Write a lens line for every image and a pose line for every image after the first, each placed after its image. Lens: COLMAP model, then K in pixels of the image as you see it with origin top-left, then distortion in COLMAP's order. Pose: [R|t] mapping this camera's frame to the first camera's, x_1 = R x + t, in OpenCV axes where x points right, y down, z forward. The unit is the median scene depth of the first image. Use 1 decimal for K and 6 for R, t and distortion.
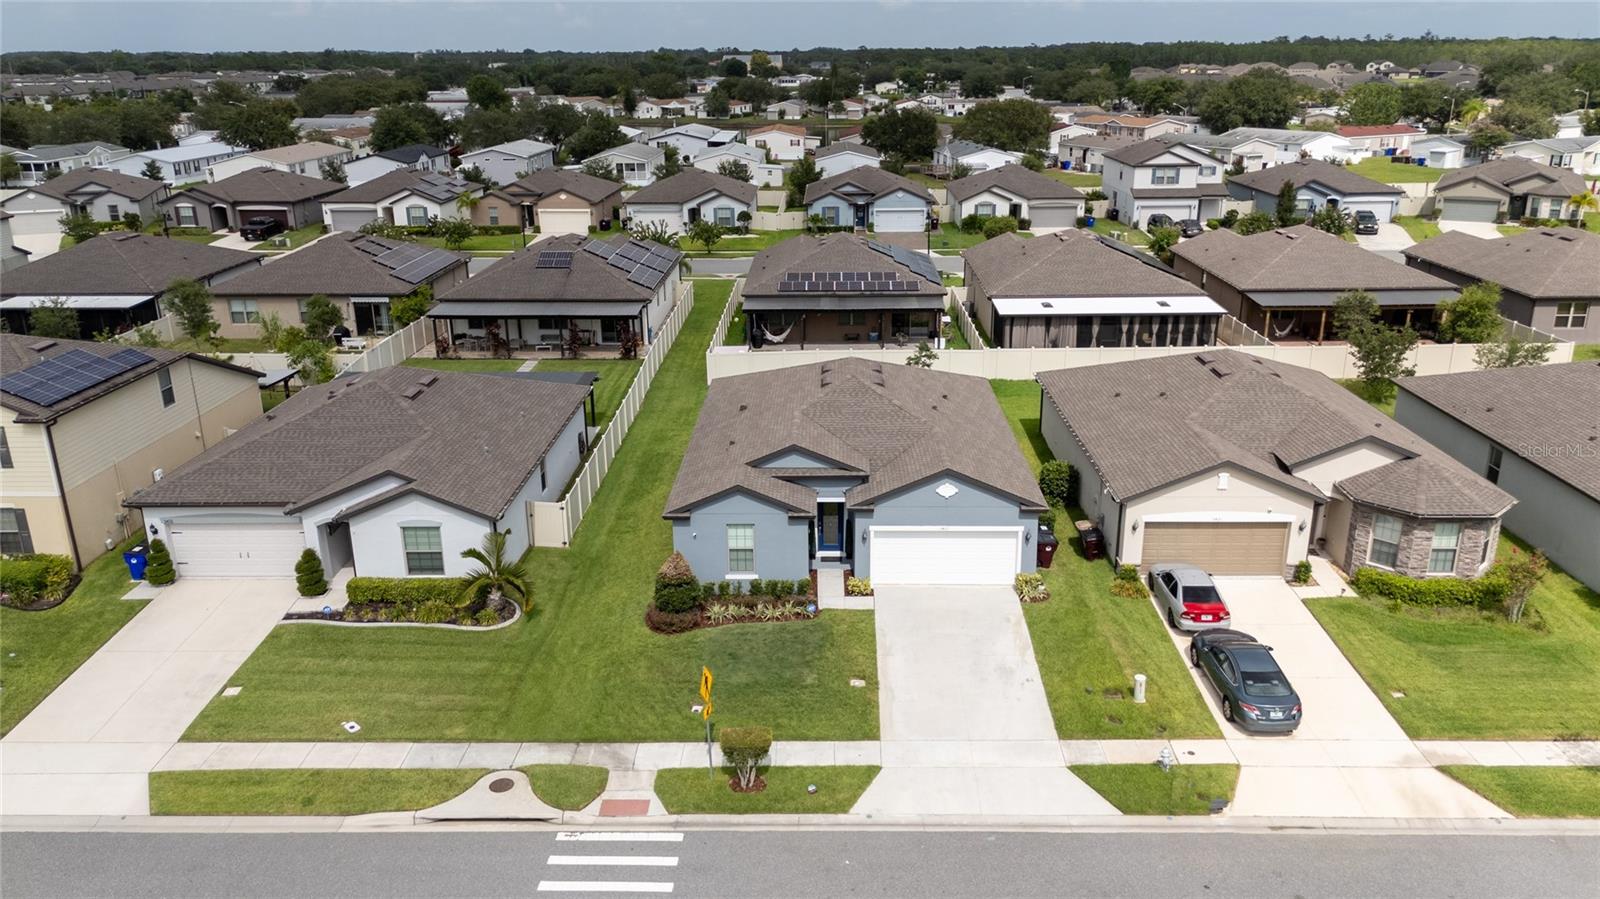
lens RADIAL K [[1176.5, 0, 801.9], [0, 1176.5, 453.5], [0, 0, 1]] dist [0.066042, -0.060403]
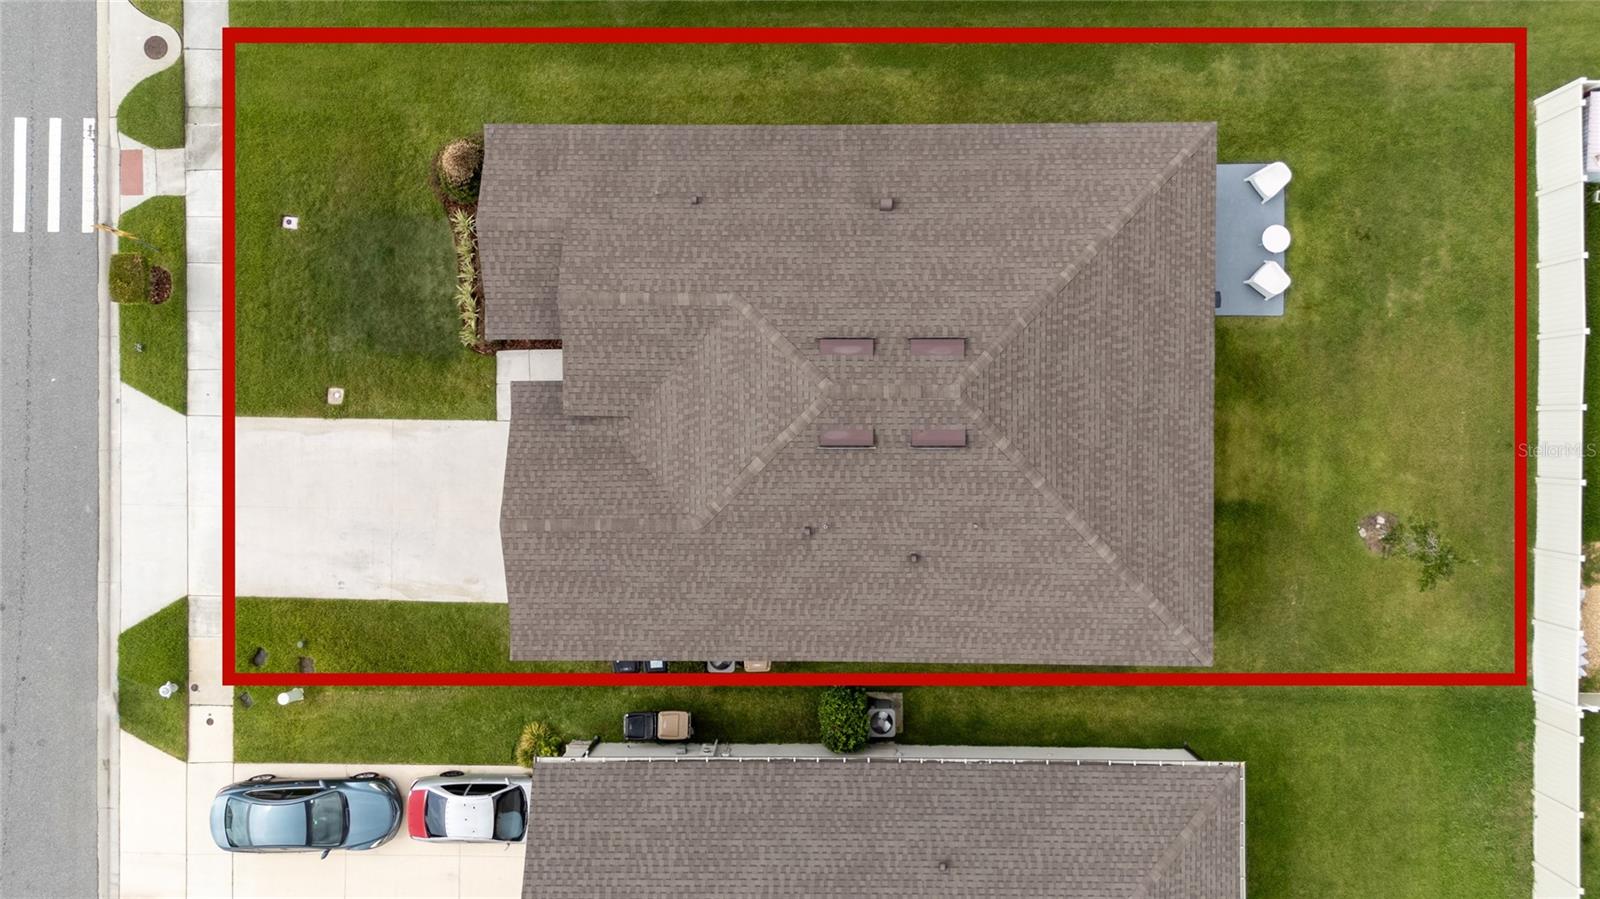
lens RADIAL K [[1176.5, 0, 799.6], [0, 1176.5, 453.6], [0, 0, 1]] dist [0.066042, -0.060403]
pose [[0.015231, 0.999646, 0.021813, 0.037223], [-0.303389, -0.016167, 0.952730, -0.380190], [0.952745, -0.021129, 0.303036, 0.515627]]
